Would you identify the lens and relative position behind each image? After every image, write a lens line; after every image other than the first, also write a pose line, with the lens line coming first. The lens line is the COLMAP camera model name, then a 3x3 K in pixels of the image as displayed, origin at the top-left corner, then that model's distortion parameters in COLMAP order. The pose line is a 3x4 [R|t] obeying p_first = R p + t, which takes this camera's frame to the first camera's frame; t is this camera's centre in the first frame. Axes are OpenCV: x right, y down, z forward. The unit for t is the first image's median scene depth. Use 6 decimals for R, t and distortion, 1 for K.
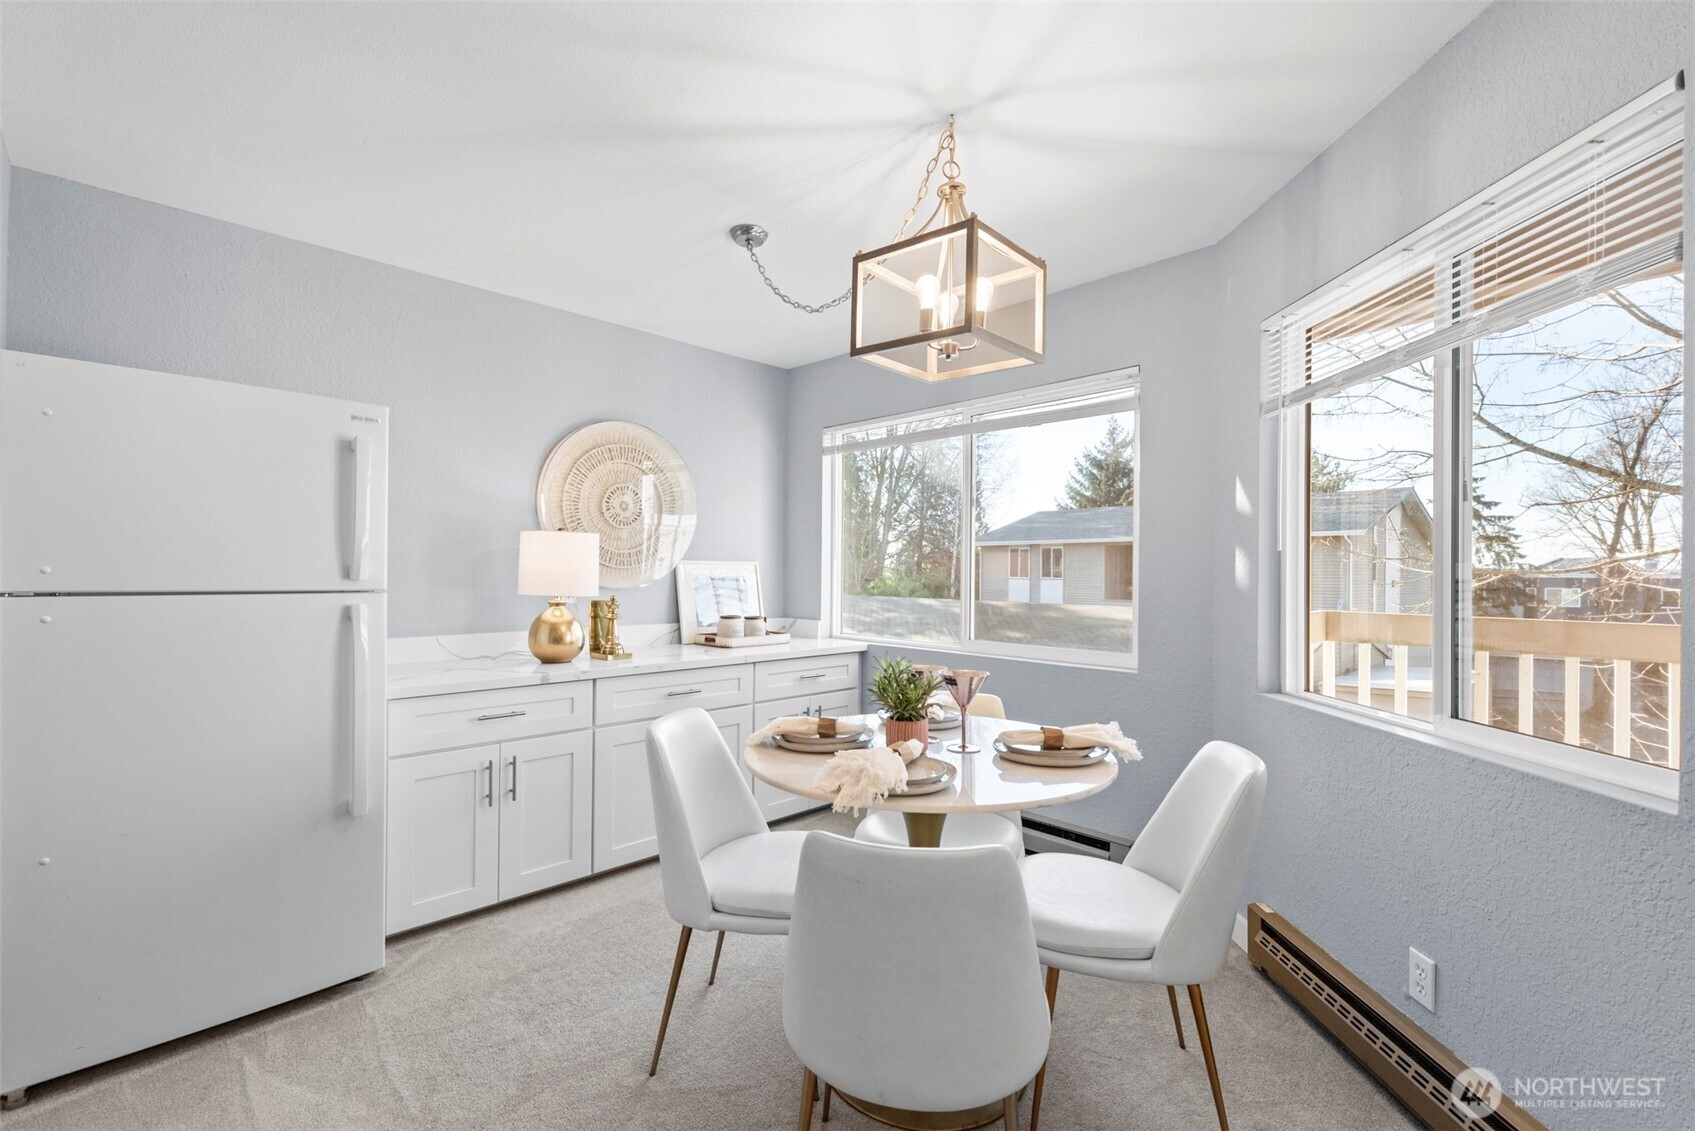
lens RADIAL K [[738.9, 0, 841.1], [0, 738.9, 575.9], [0, 0, 1]] dist [0.008787, -0.000532]
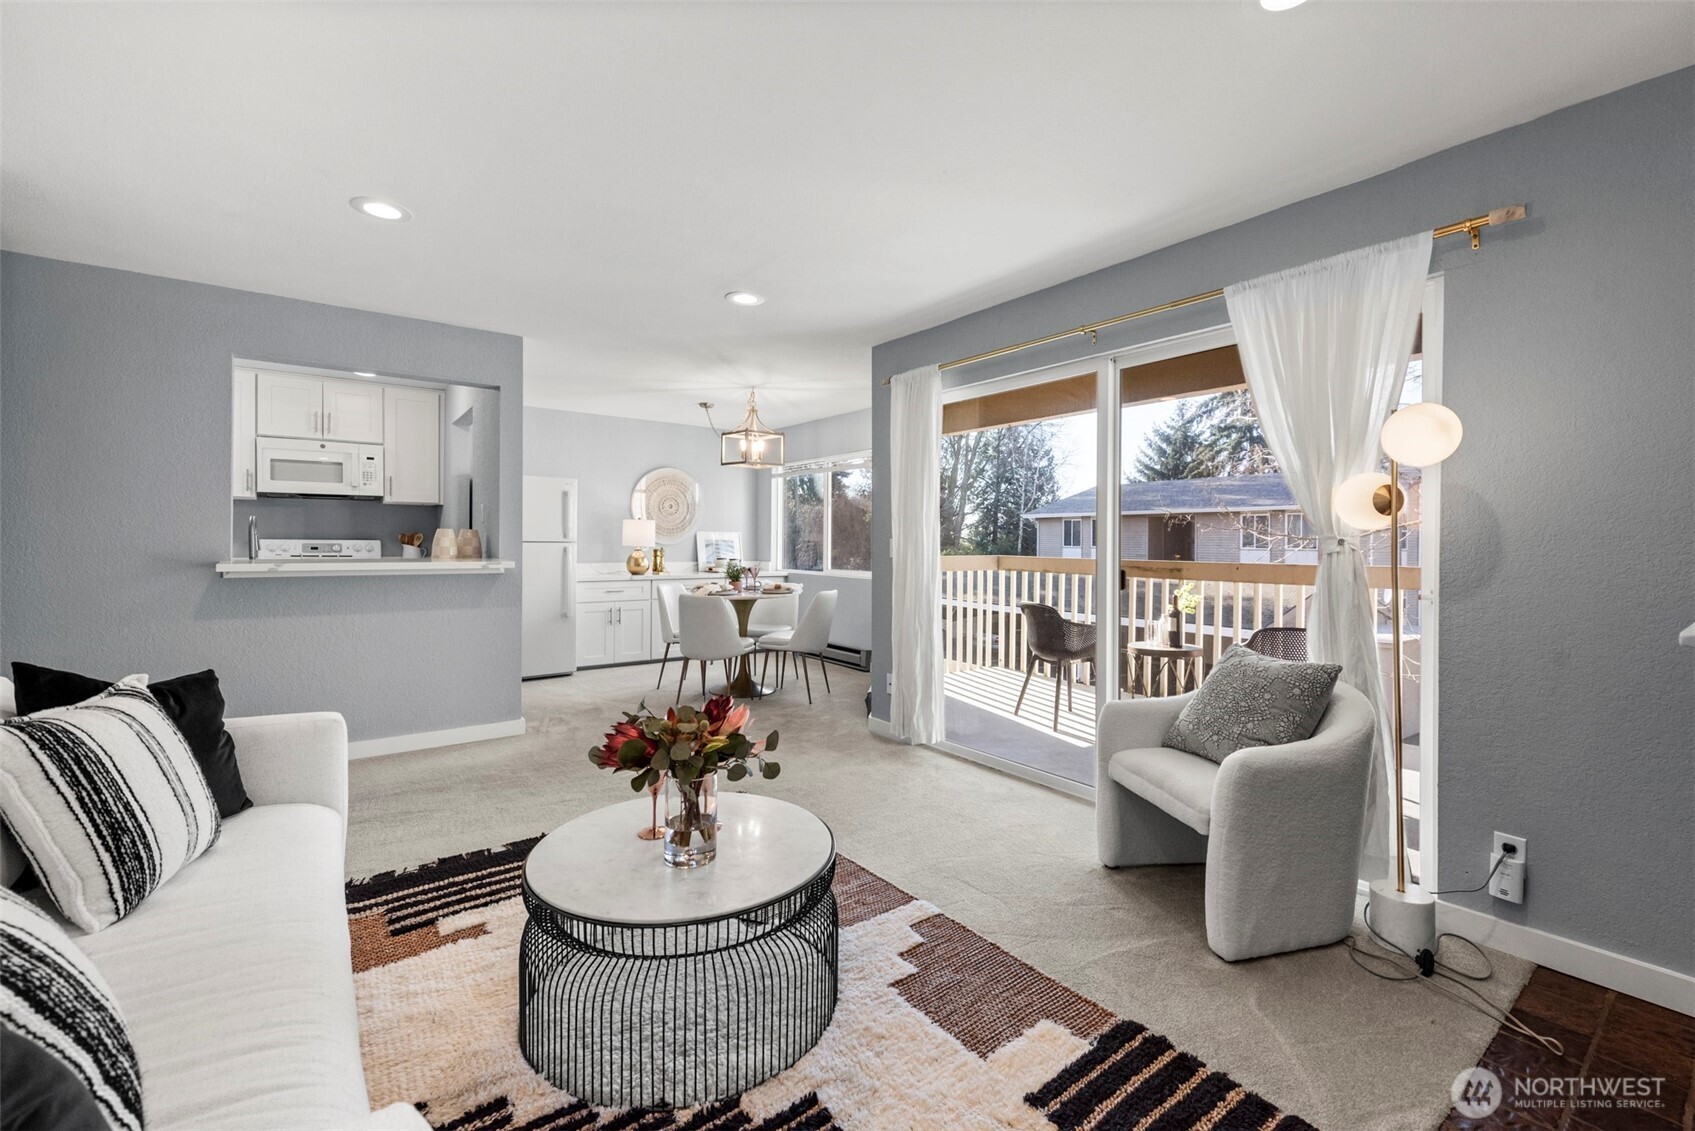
lens RADIAL K [[704.4, 0, 849.7], [0, 704.4, 552.8], [0, 0, 1]] dist [0.011880, 0.000060]
pose [[0.992421, 0.002160, -0.122864, 0.520837], [-0.000940, 0.999950, 0.009990, 0.021473], [0.122879, -0.009799, 0.992373, -1.065203]]
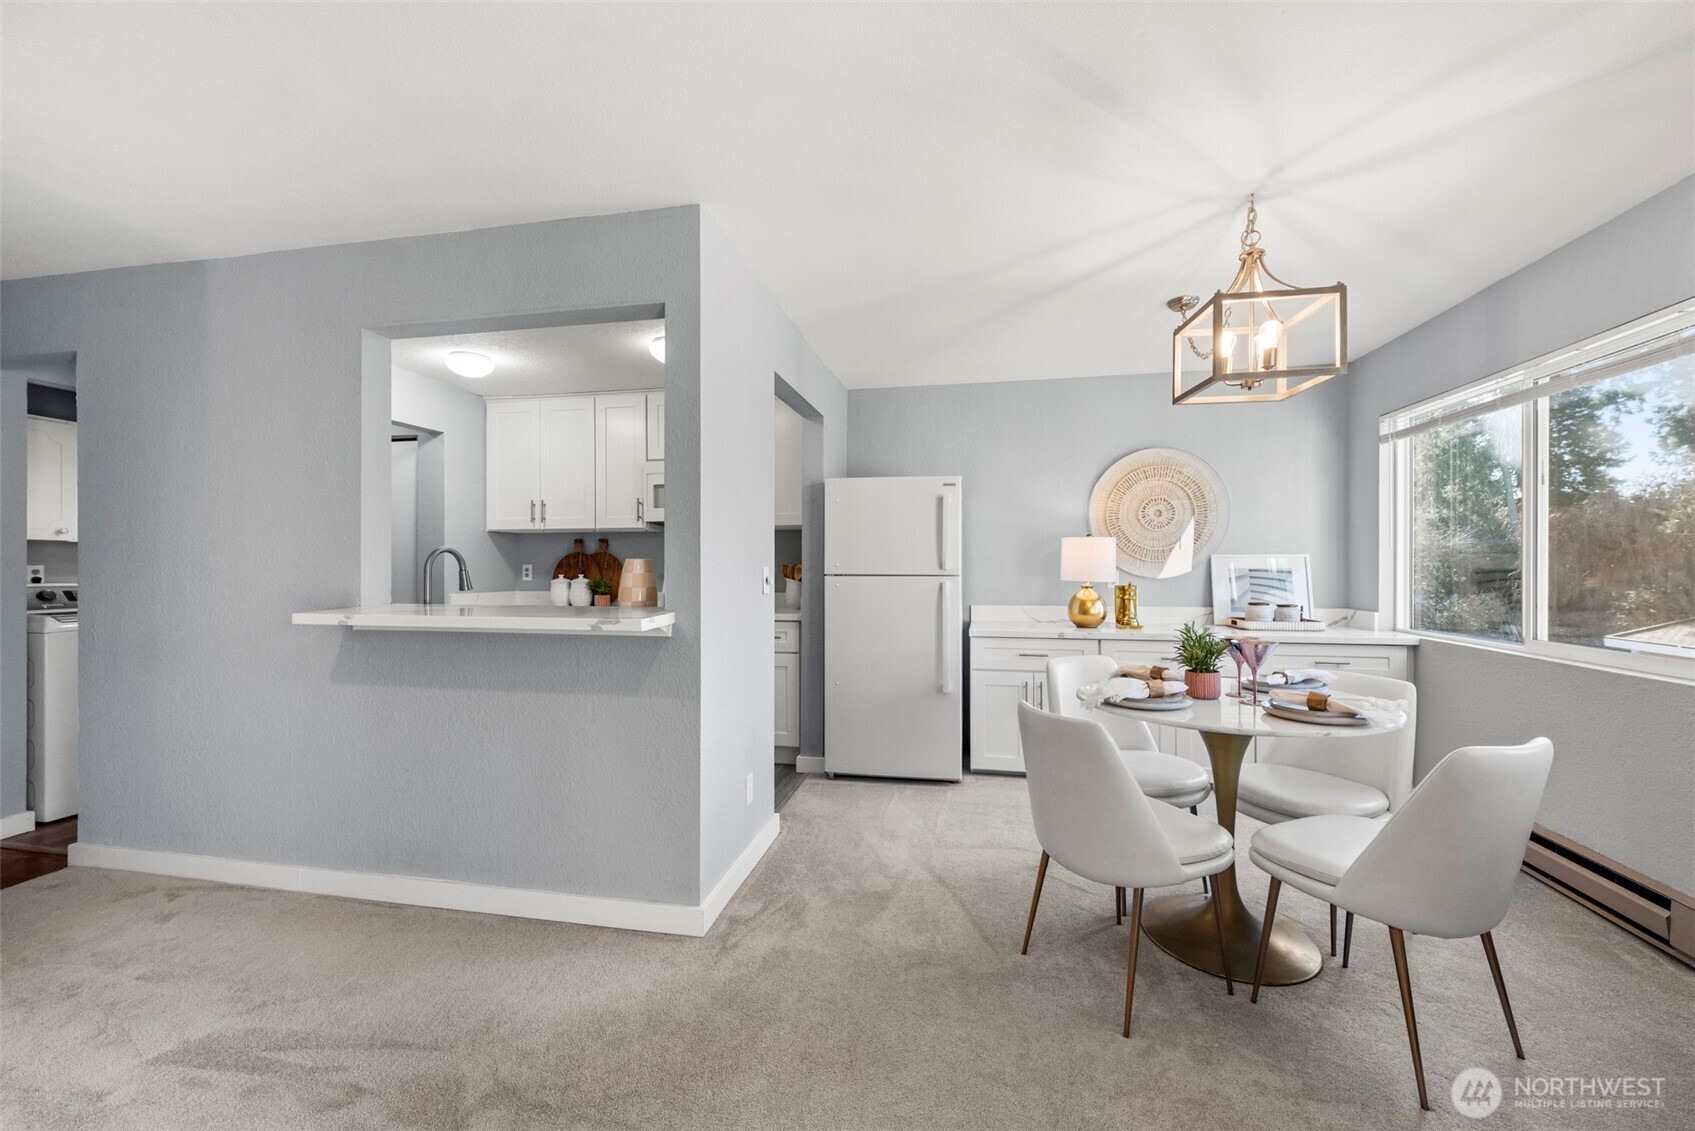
lens RADIAL K [[677.5, 0, 847.5], [0, 677.5, 565.5], [0, 0, 1]] dist [0.006753, -0.000371]
pose [[0.561710, -0.009096, -0.827284, 0.408812], [0.002025, 0.999952, -0.009620, 0.007185], [0.827332, 0.003729, 0.561701, -0.117320]]
